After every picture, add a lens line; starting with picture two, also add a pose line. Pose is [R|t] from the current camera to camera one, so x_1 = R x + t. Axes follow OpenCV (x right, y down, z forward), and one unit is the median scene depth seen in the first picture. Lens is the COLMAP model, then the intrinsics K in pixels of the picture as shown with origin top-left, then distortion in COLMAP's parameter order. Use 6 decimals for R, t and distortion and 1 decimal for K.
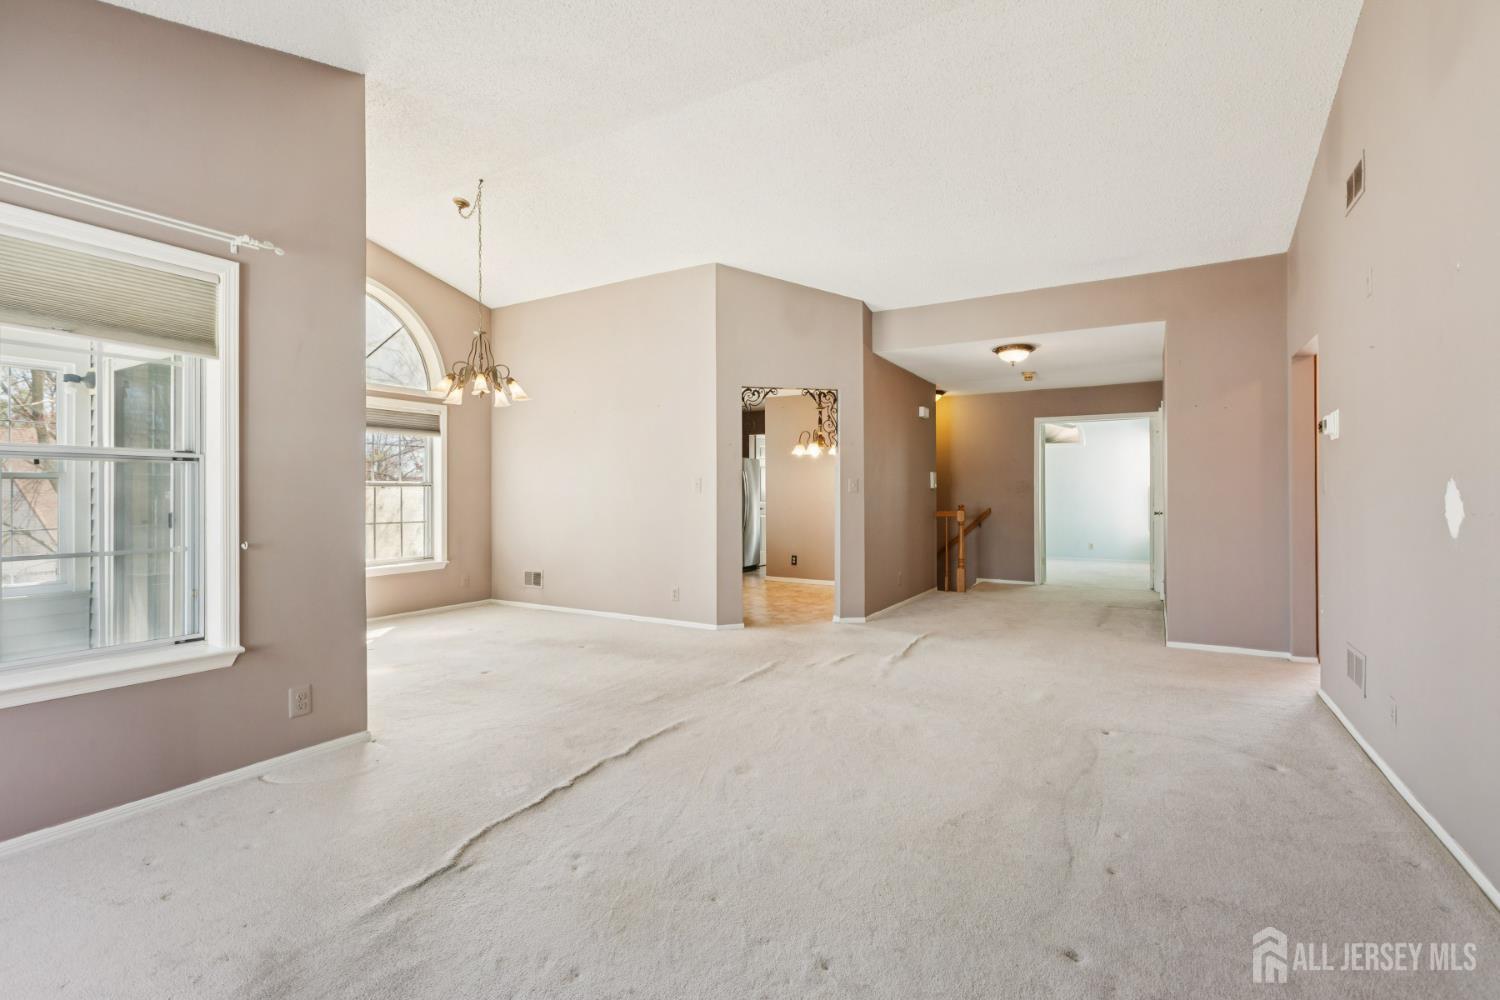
lens RADIAL K [[702.5, 0, 722.7], [0, 702.5, 492.6], [0, 0, 1]] dist [0.016593, 0.000195]
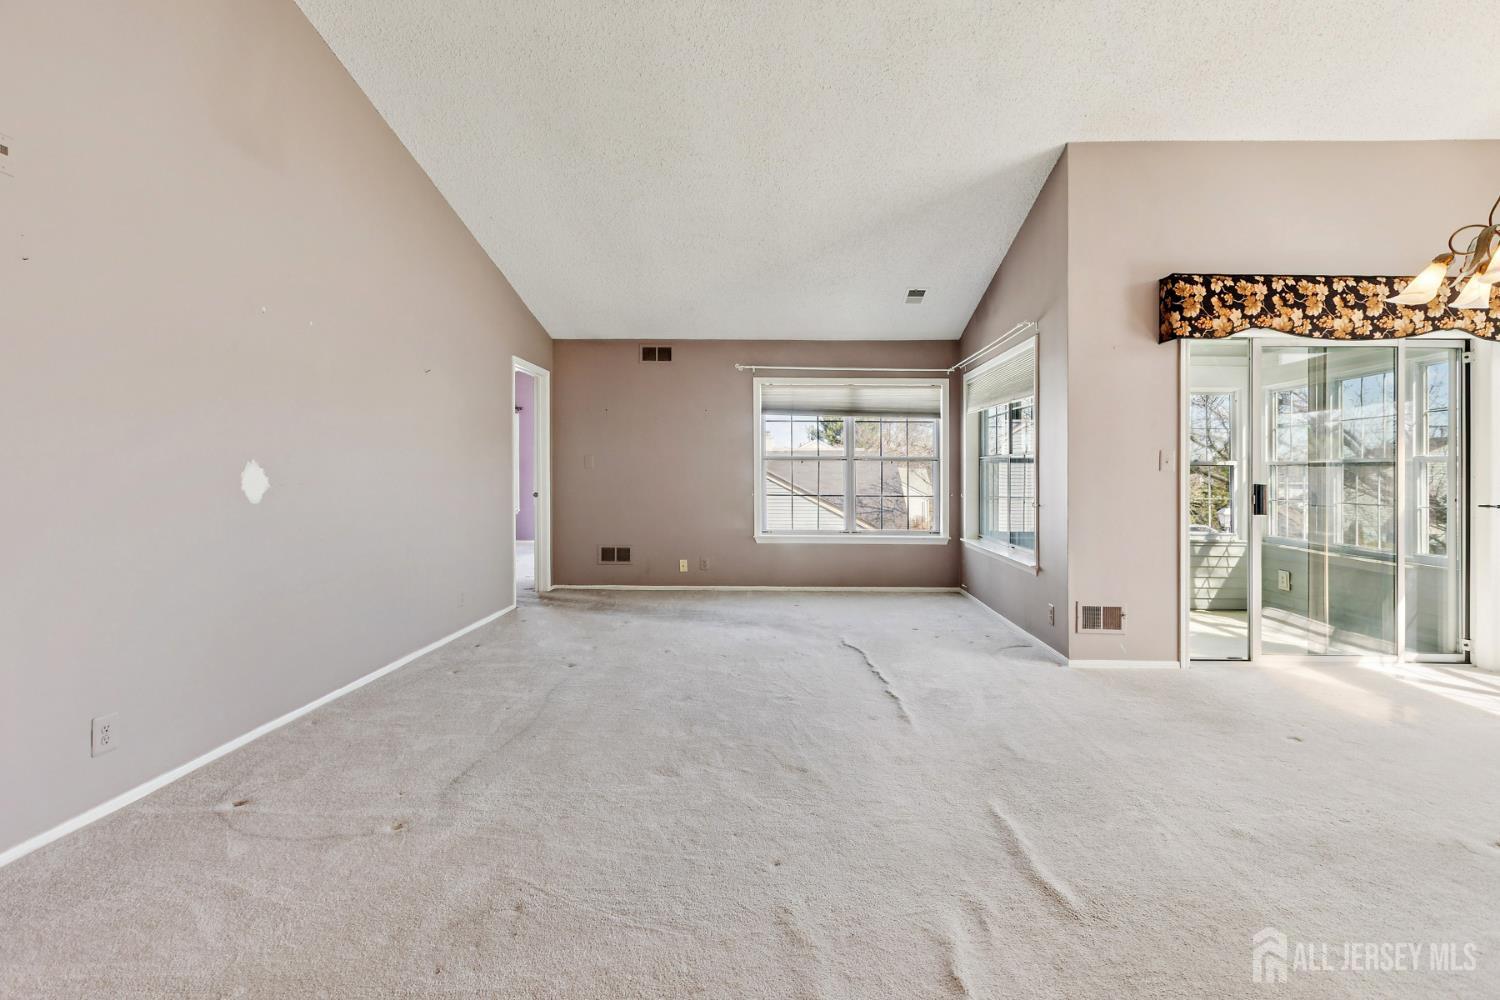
lens RADIAL K [[697.7, 0, 777.9], [0, 697.7, 469.7], [0, 0, 1]] dist [0.002902, -0.000579]
pose [[-0.854555, -0.005408, -0.519334, 0.475581], [-0.001432, 0.999967, -0.008056, 0.004733], [0.519360, -0.006141, -0.854534, 1.440230]]
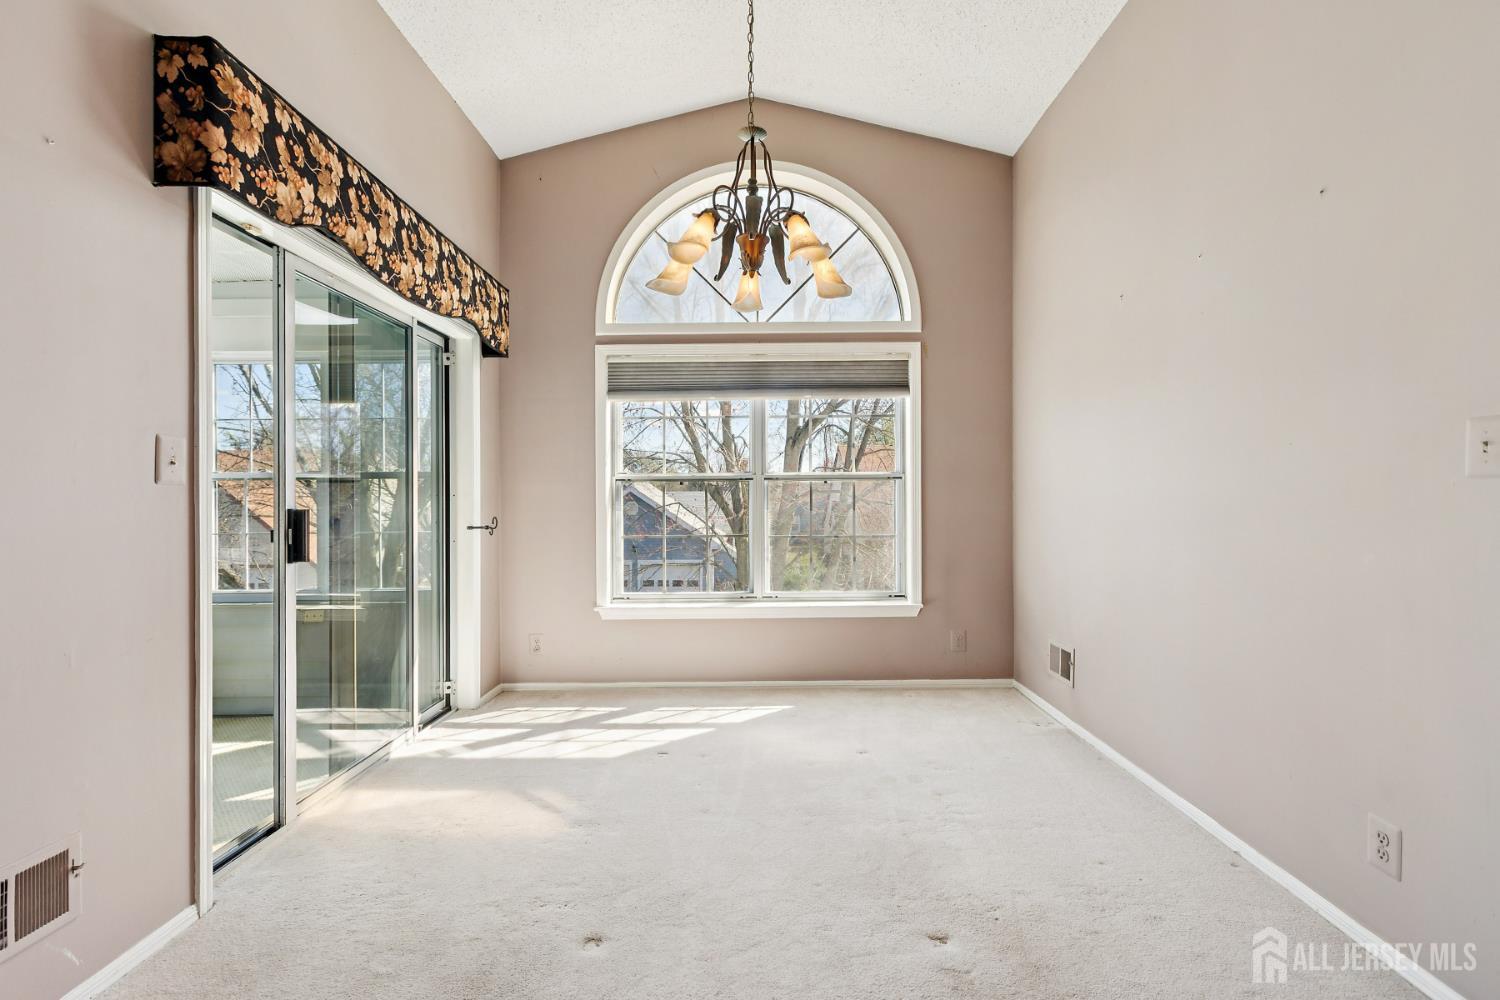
lens RADIAL K [[688.2, 0, 756.5], [0, 688.2, 498.9], [0, 0, 1]] dist [-0.001489, -0.000131]
pose [[0.532542, 0.002578, -0.846400, 0.041703], [0.006312, 0.999955, 0.007017, 0.005656], [0.846380, -0.009079, 0.532502, 0.958382]]
